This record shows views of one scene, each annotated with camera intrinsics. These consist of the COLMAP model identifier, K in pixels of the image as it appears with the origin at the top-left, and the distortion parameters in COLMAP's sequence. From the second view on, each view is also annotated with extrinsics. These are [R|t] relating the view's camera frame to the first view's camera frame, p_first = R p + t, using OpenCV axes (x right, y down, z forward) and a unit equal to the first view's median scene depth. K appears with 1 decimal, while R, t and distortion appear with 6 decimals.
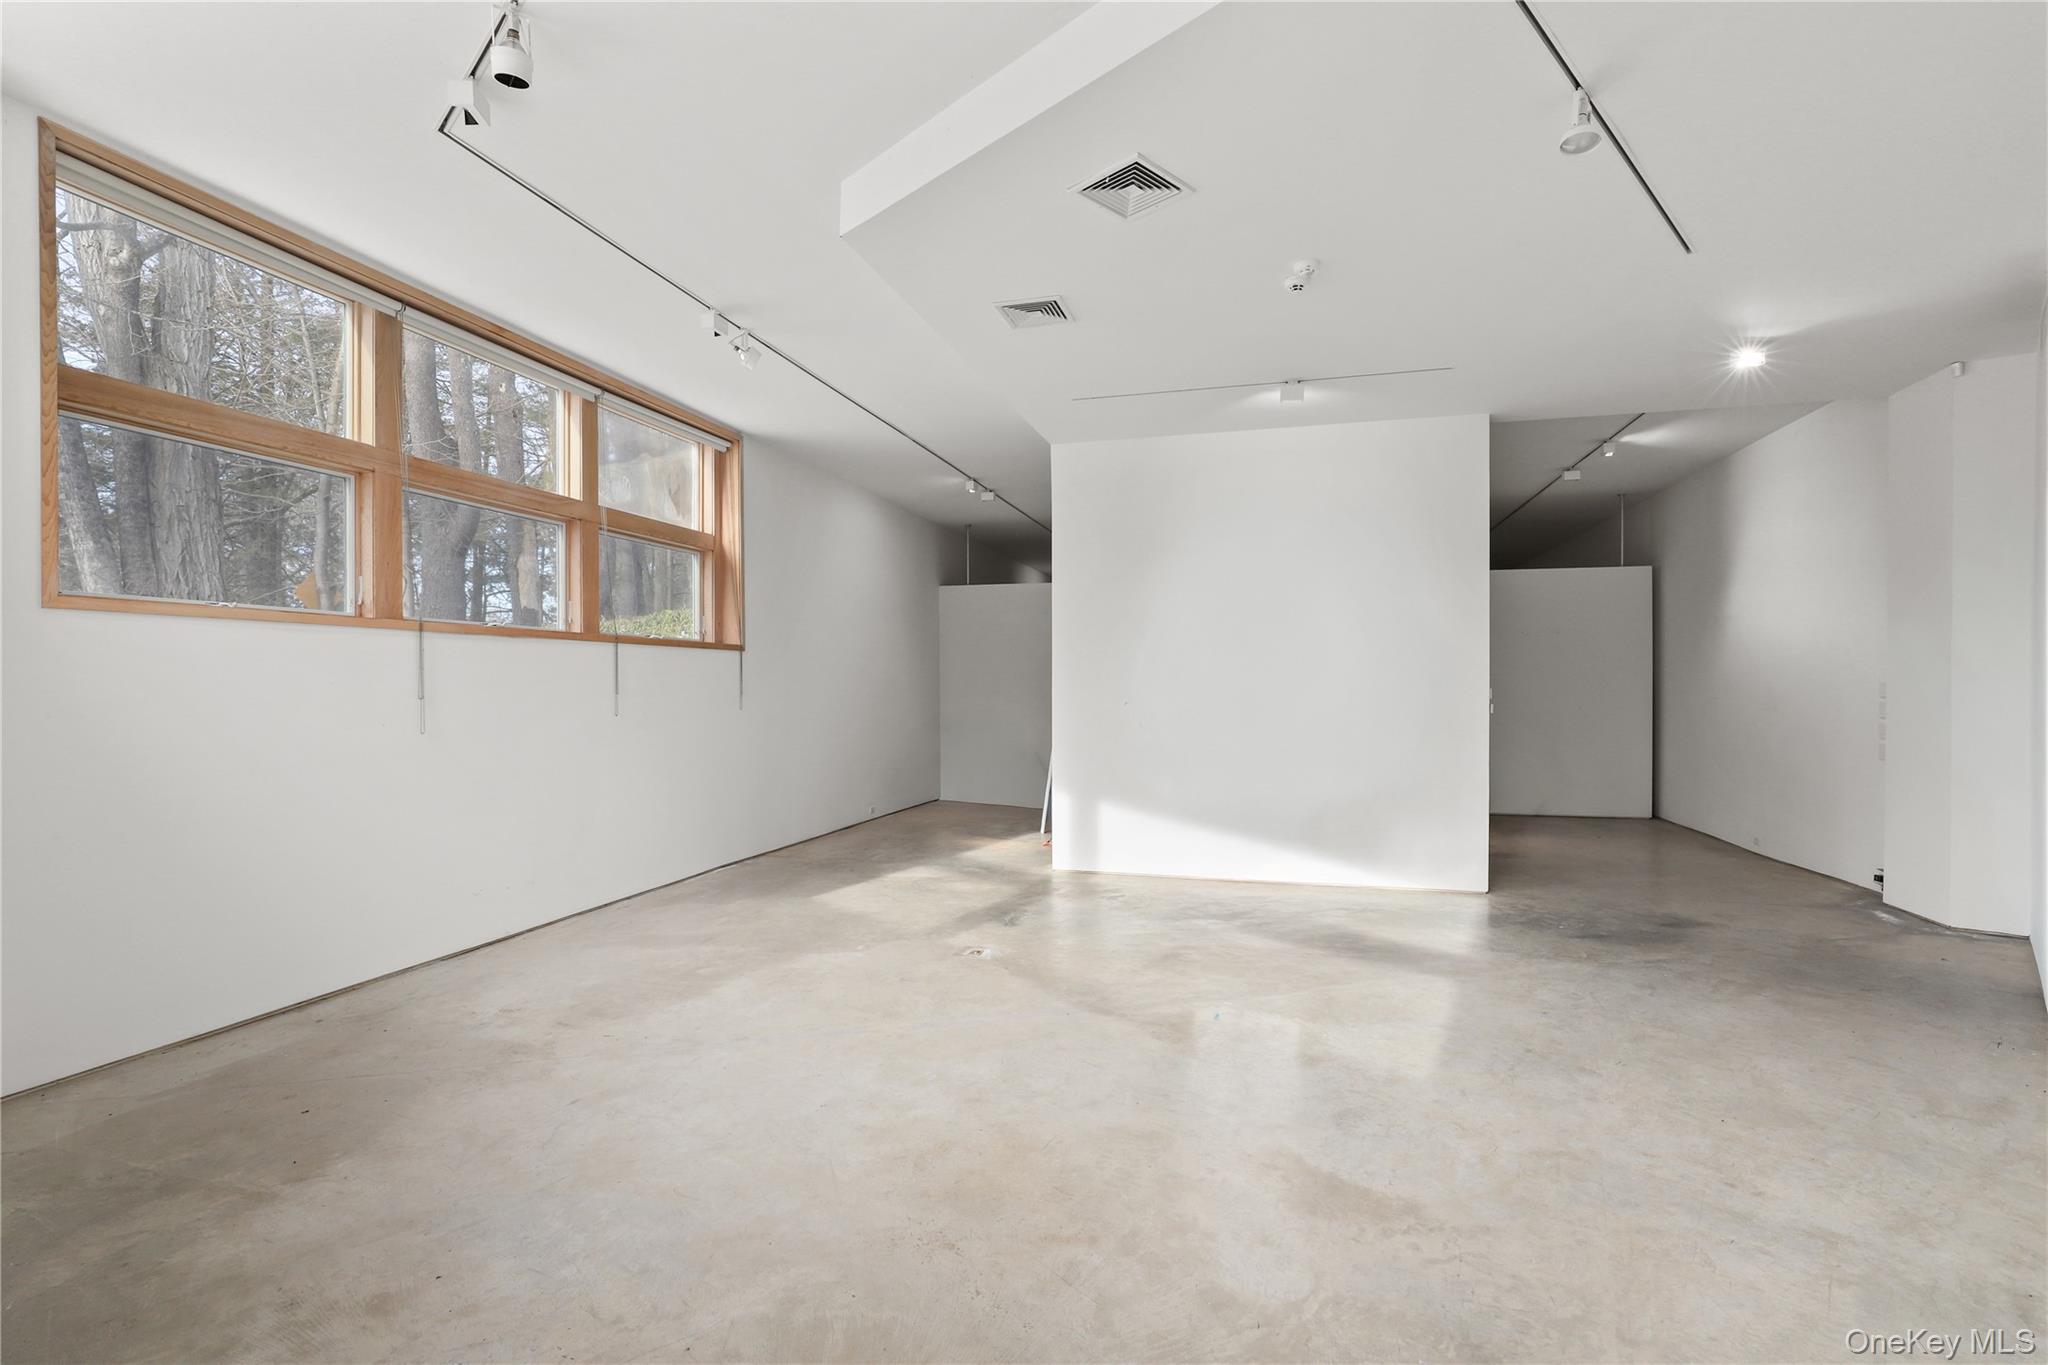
lens RADIAL K [[936.9, 0, 1024.0], [0, 936.9, 682.5], [0, 0, 1]] dist [-0.013393, 0.000161]
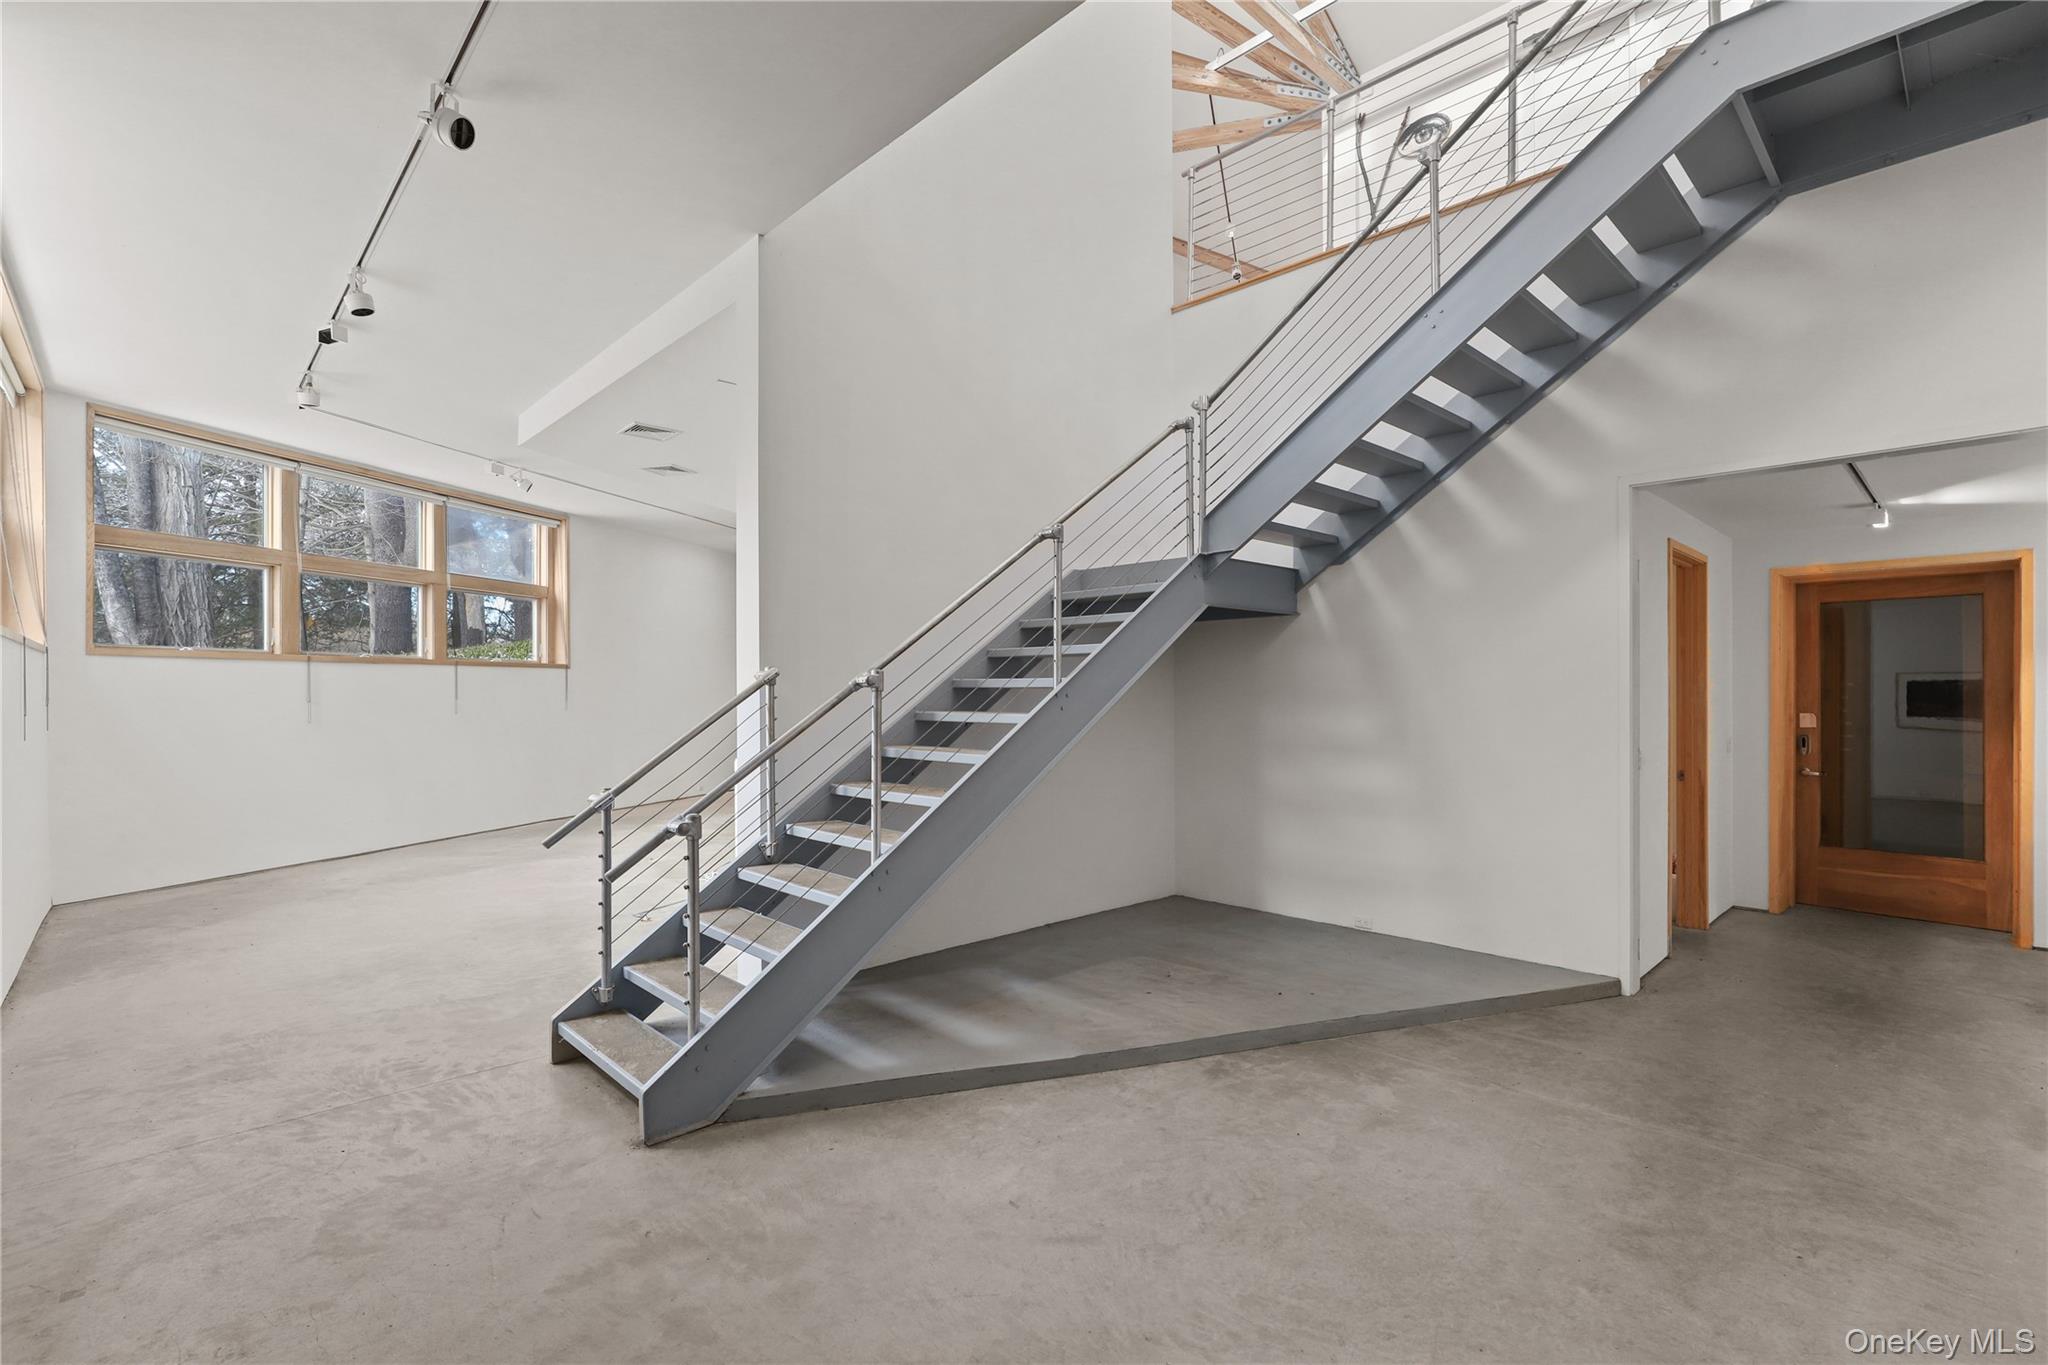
lens RADIAL K [[938.2, 0, 1027.7], [0, 938.2, 701.6], [0, 0, 1]] dist [-0.017421, -0.000324]
pose [[0.999972, -0.001373, -0.007368, 0.403034], [0.001462, 0.999925, 0.012159, -0.000982], [0.007351, -0.012170, 0.999899, -0.404863]]
